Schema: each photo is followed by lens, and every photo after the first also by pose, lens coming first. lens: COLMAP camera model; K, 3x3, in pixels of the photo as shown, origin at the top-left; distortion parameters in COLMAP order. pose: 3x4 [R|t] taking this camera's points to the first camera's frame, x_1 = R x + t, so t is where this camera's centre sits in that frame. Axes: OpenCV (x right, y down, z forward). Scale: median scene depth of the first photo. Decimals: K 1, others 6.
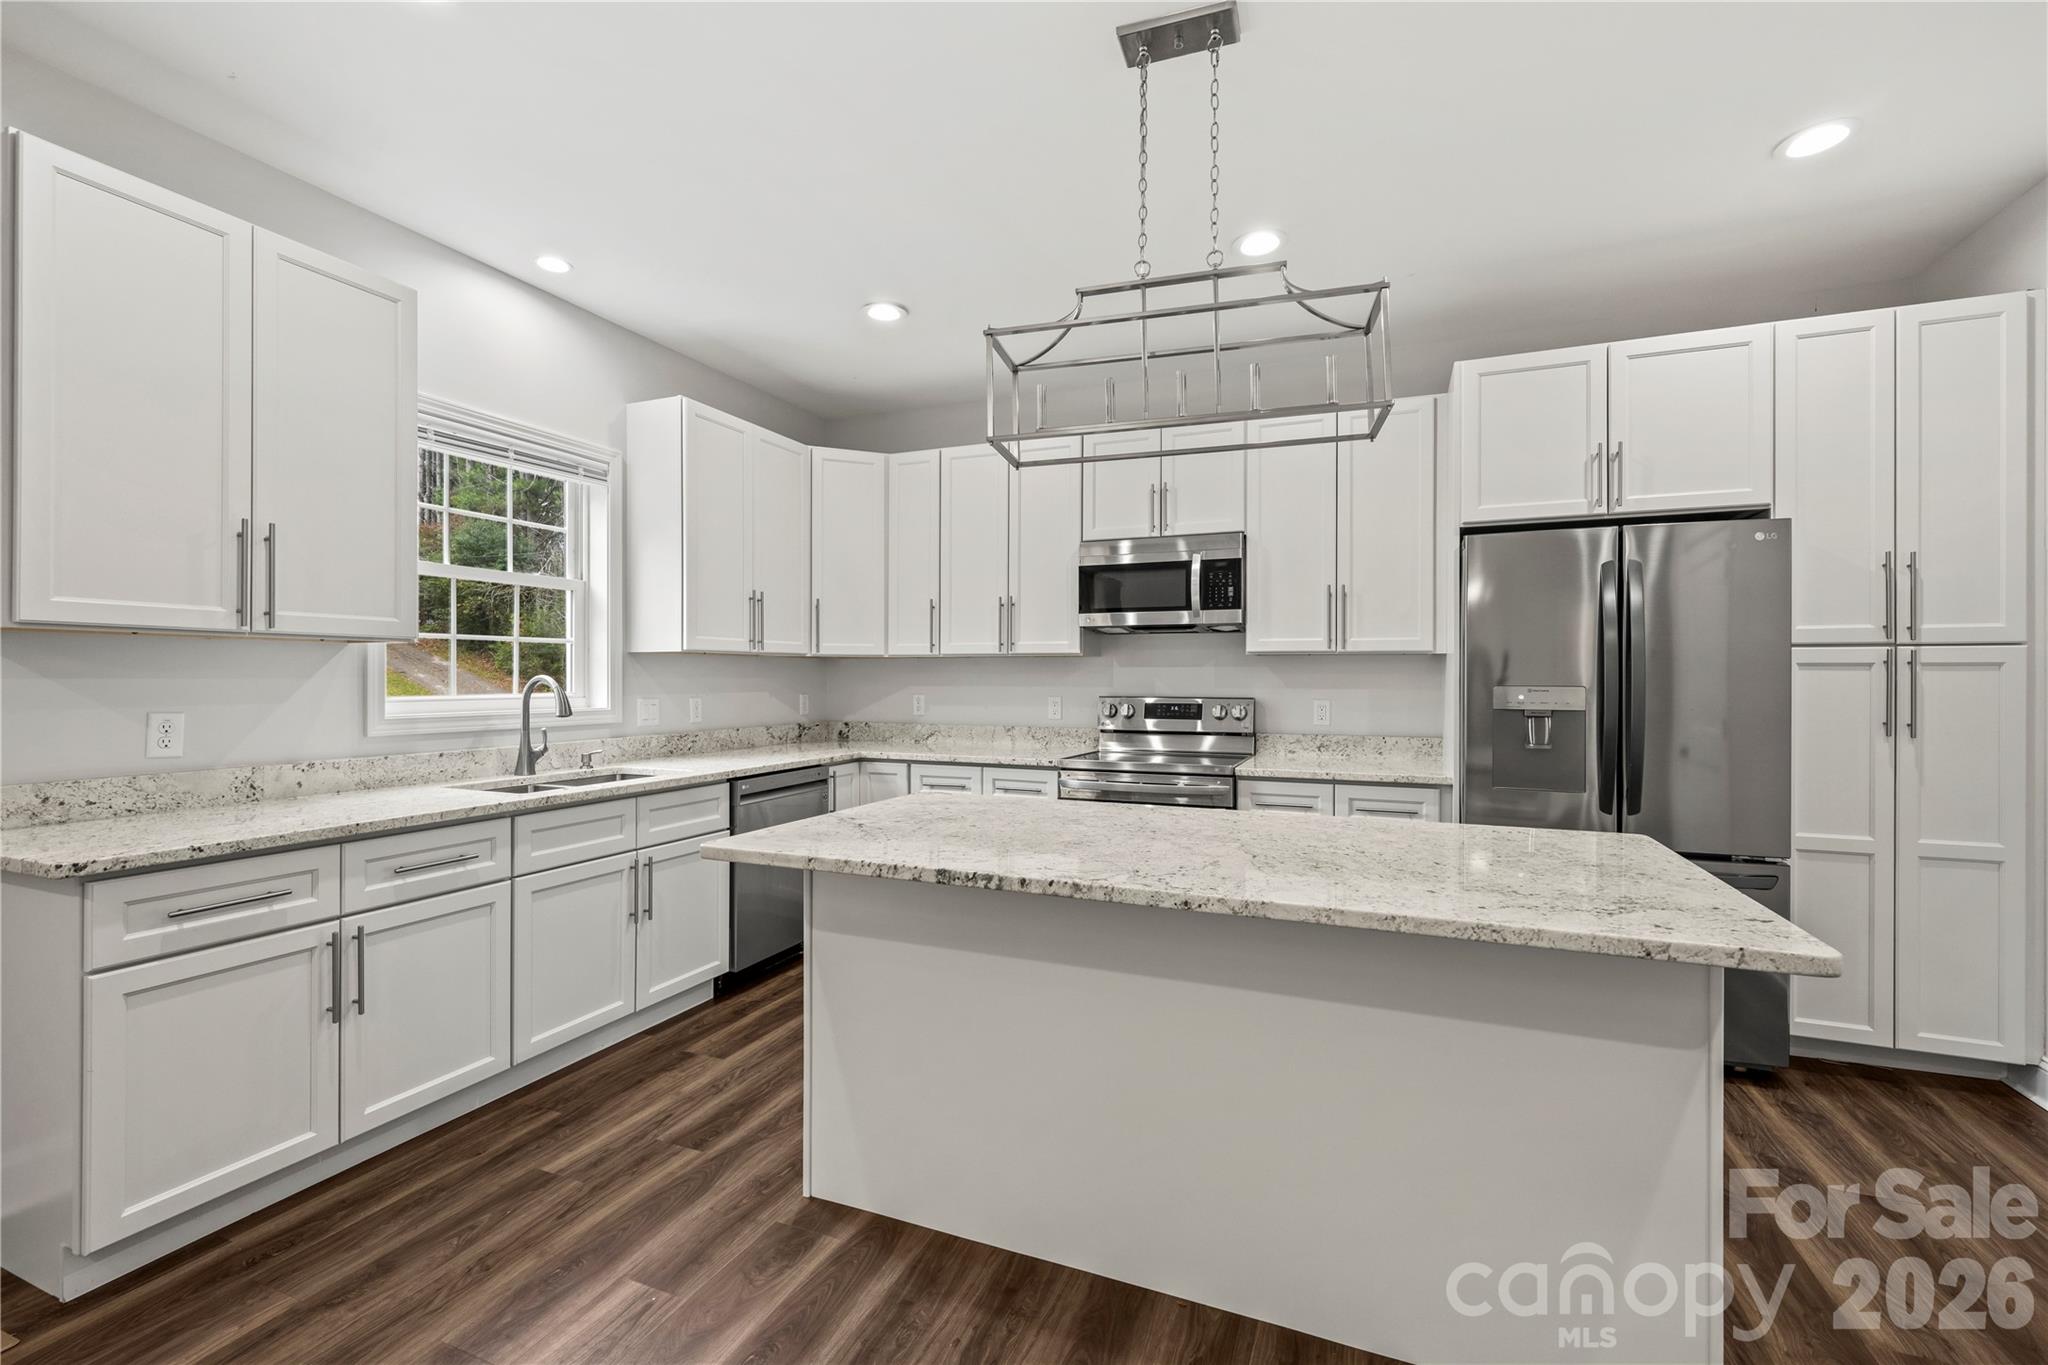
lens RADIAL K [[866.1, 0, 1030.0], [0, 866.1, 679.3], [0, 0, 1]] dist [-0.000779, 0.000062]
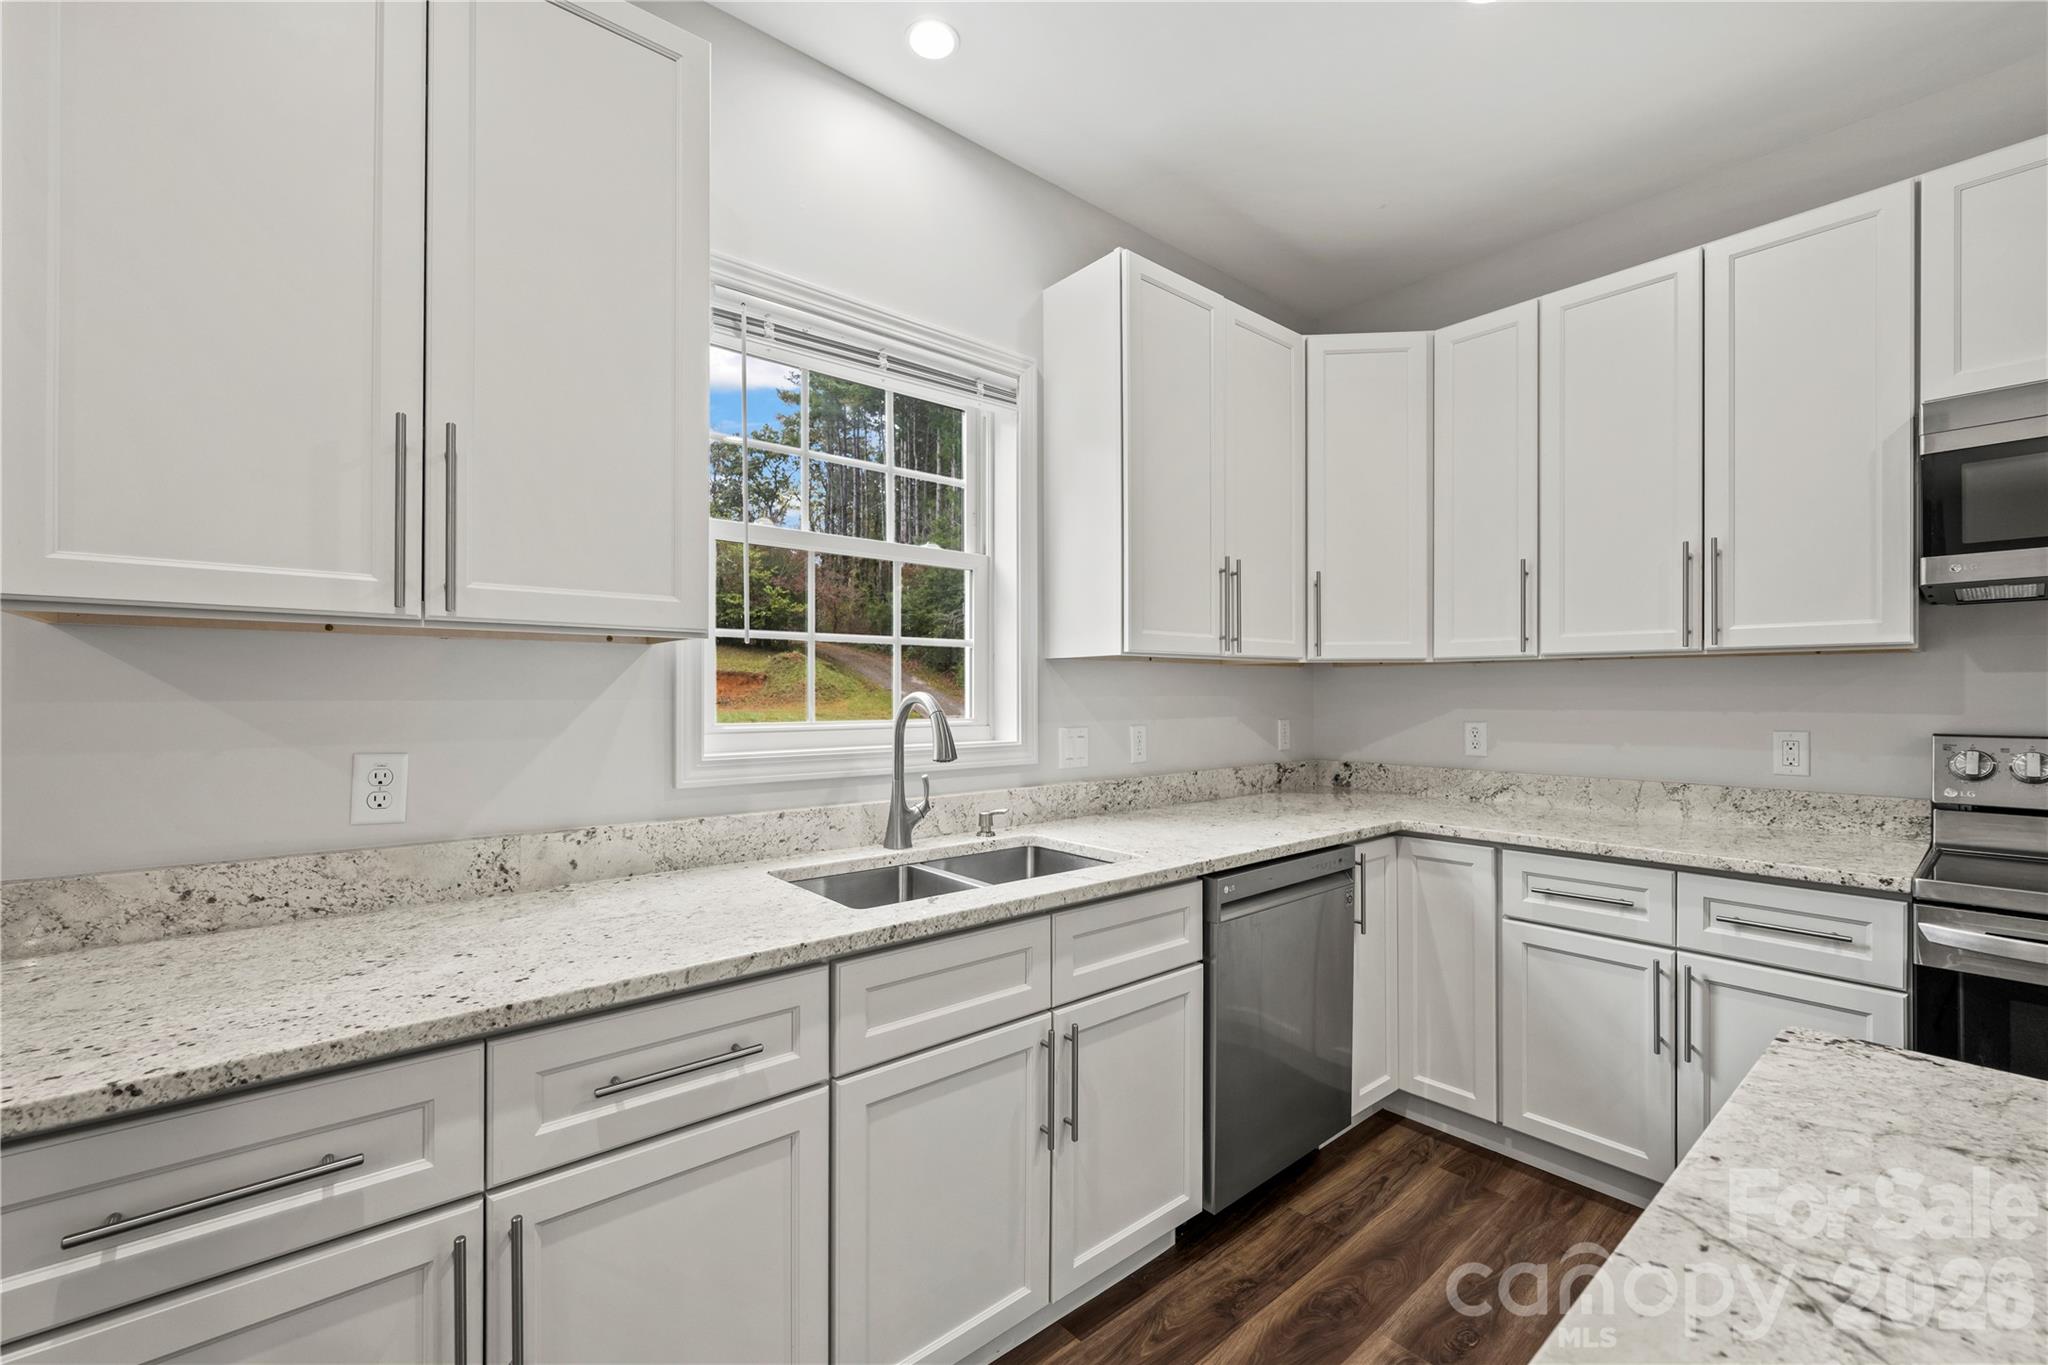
lens RADIAL K [[842.6, 0, 1023.5], [0, 842.6, 694.6], [0, 0, 1]] dist [-0.001057, -0.000107]
pose [[0.887007, -0.002632, -0.461749, -0.195258], [0.001600, 0.999995, -0.002626, -0.001818], [0.461754, 0.001591, 0.887007, 0.453065]]
